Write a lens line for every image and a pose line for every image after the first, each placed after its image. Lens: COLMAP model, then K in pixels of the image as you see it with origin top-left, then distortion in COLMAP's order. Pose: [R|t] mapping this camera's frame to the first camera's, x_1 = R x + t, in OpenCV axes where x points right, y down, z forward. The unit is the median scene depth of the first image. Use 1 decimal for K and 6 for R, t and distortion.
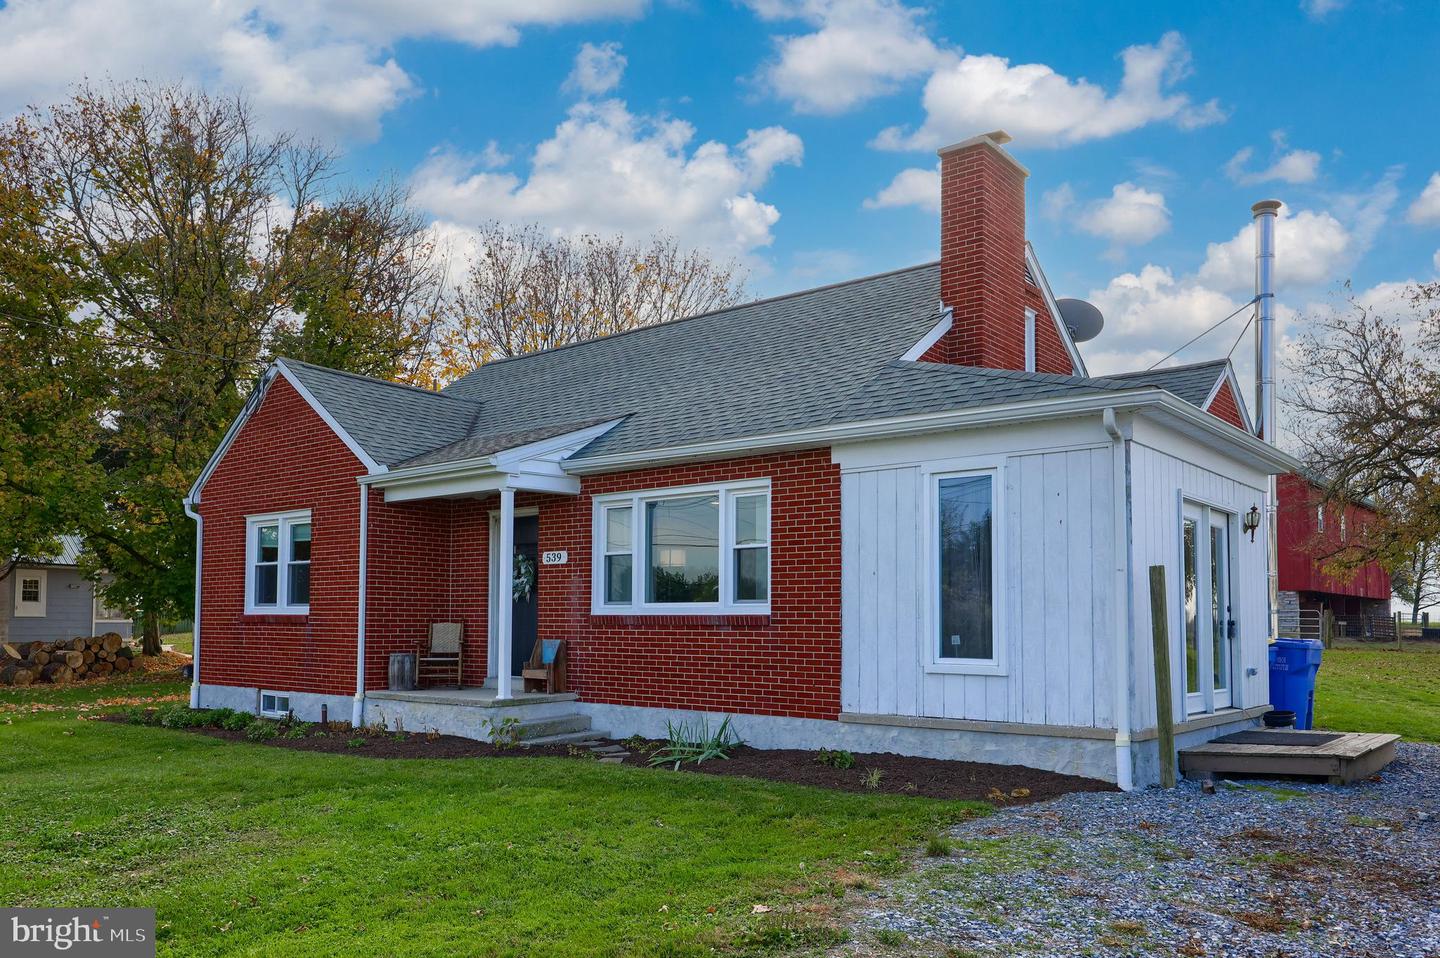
lens RADIAL K [[1084.1, 0, 723.9], [0, 1084.1, 563.4], [0, 0, 1]] dist [0.012360, 0.001768]
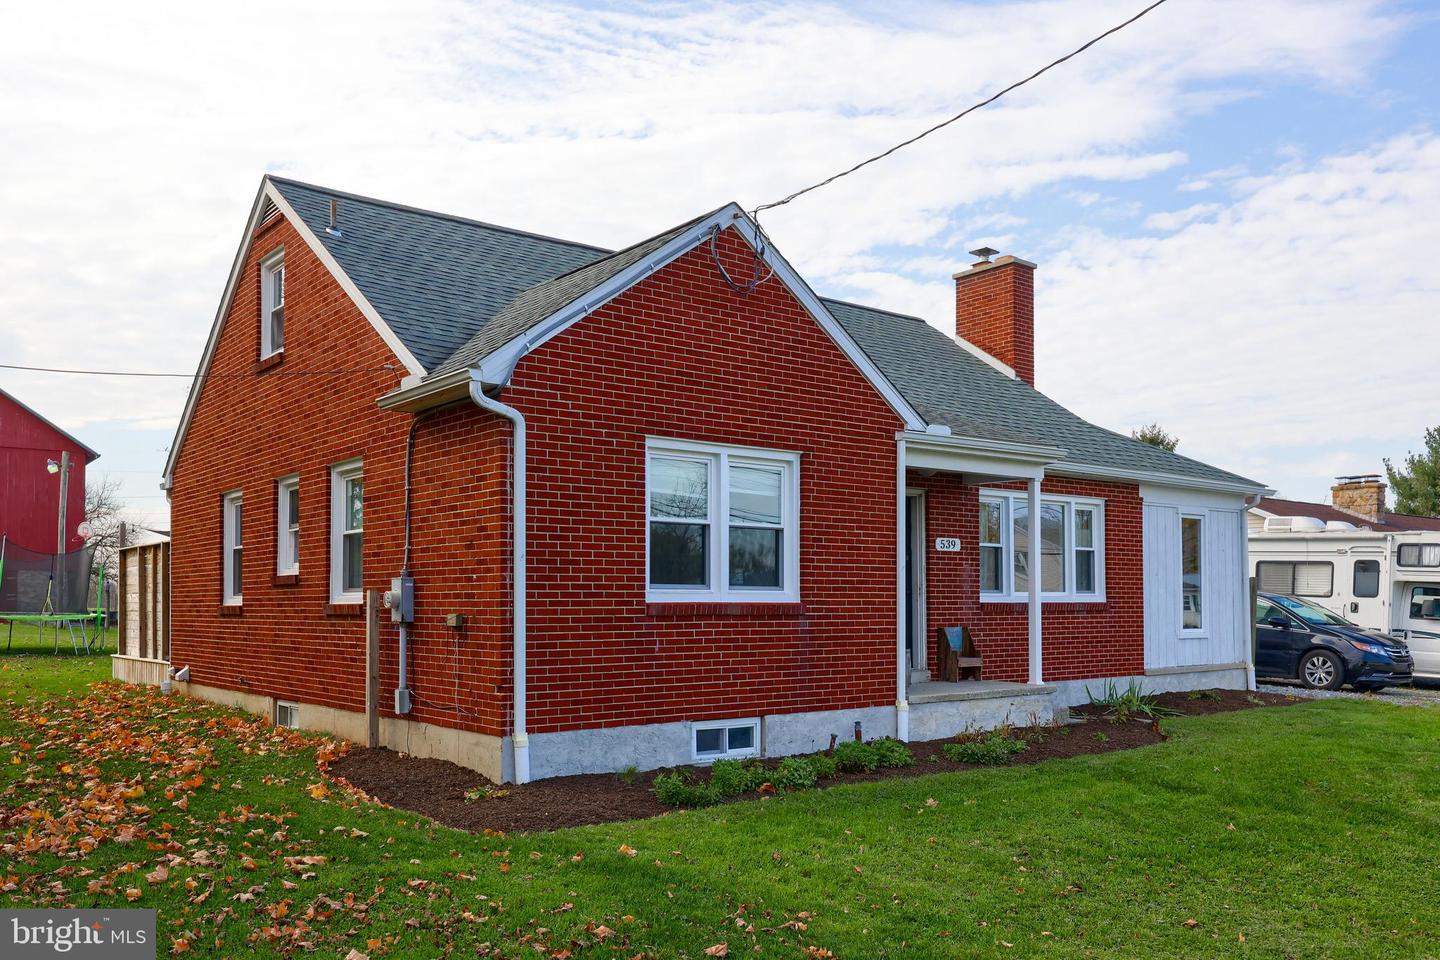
lens RADIAL K [[1207.6, 0, 709.4], [0, 1207.6, 578.0], [0, 0, 1]] dist [0.064279, -0.007923]
pose [[0.204609, 0.014978, 0.978729, -1.290891], [-0.050766, 0.998700, -0.004671, 0.041798], [-0.977527, -0.048731, 0.205103, 0.994342]]
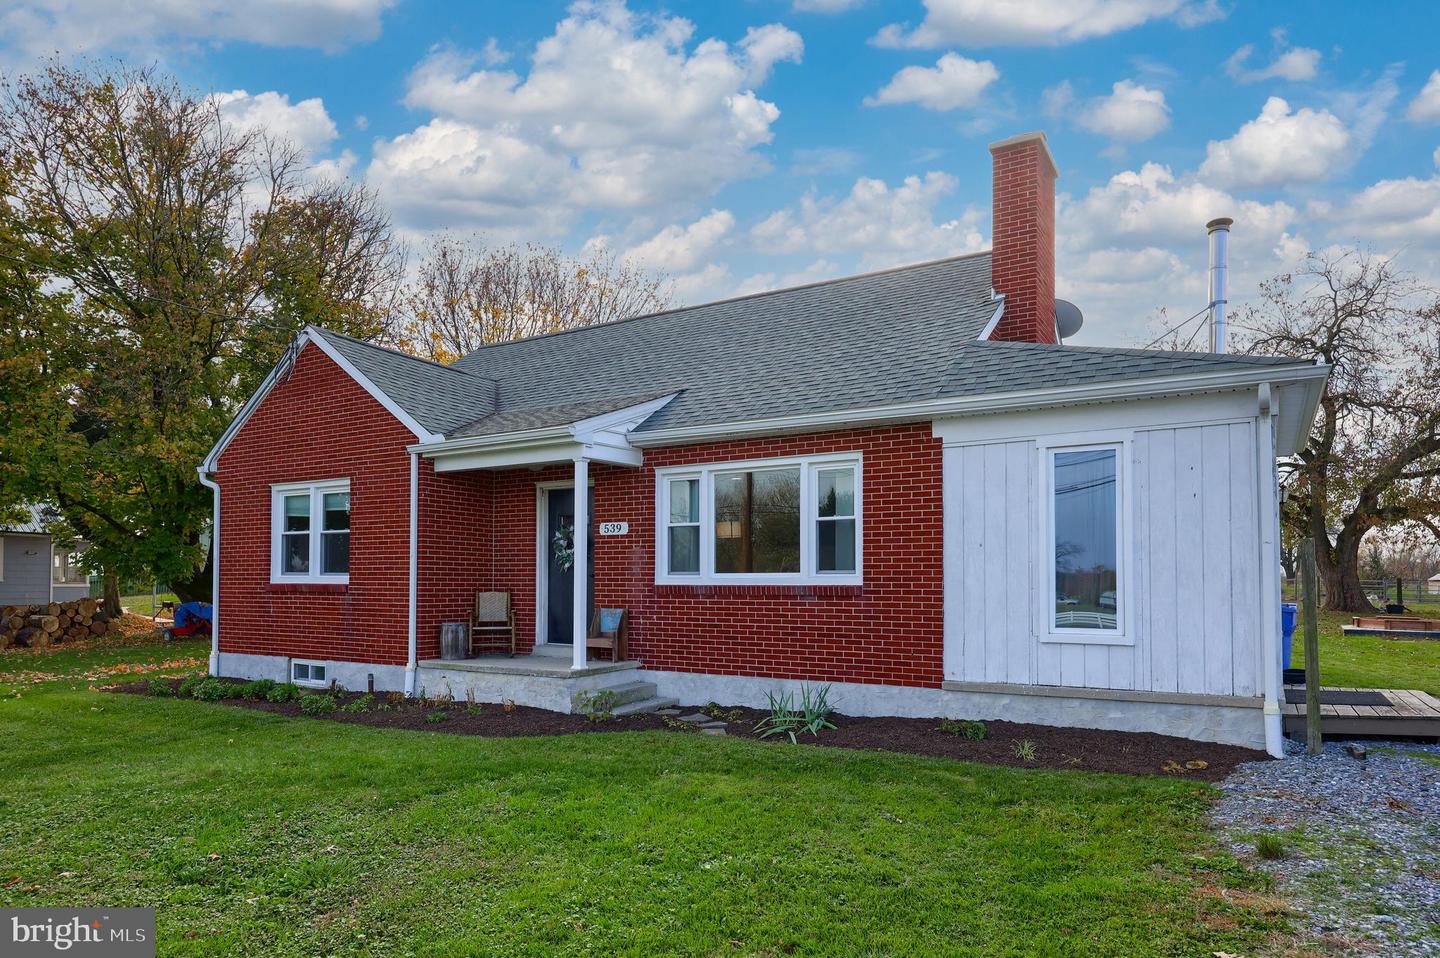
lens RADIAL K [[881.8, 0, 713.8], [0, 881.8, 560.3], [0, 0, 1]] dist [0.004660, 0.000661]
pose [[0.990280, 0.000414, 0.139087, -0.179575], [-0.004517, 0.999564, 0.029184, 0.000064], [-0.139014, -0.029529, 0.989850, 0.165535]]
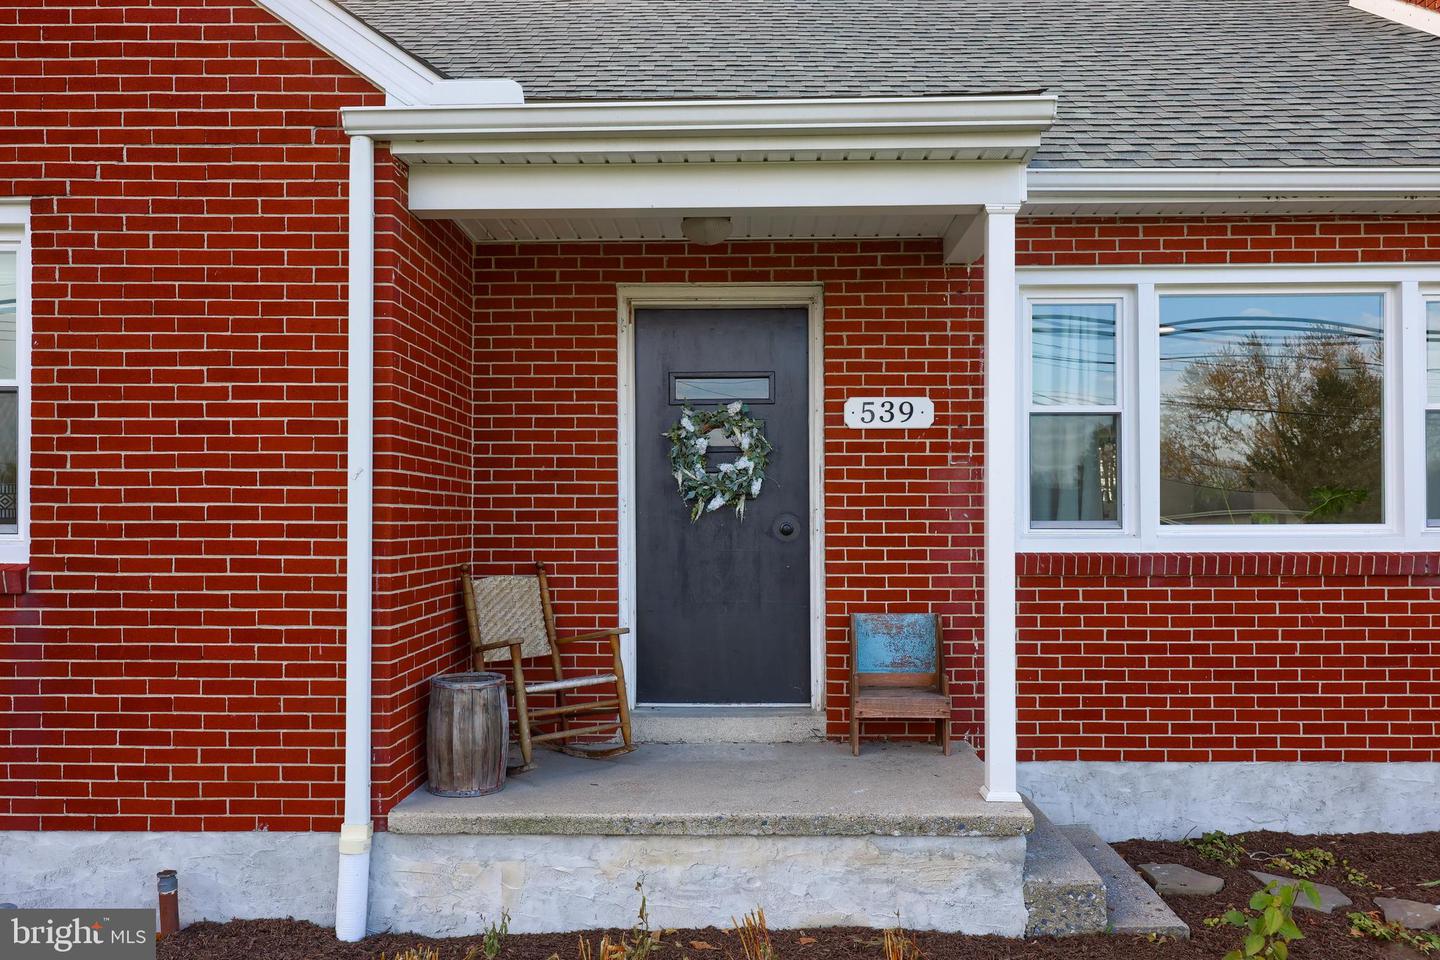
lens RADIAL K [[1067.0, 0, 722.5], [0, 1067.0, 507.6], [0, 0, 1]] dist [0.004508, 0.001397]
pose [[0.783909, -0.000833, 0.620875, -0.457973], [-0.028543, 0.998894, 0.037377, 0.017450], [-0.620219, -0.047022, 0.783018, 0.730058]]
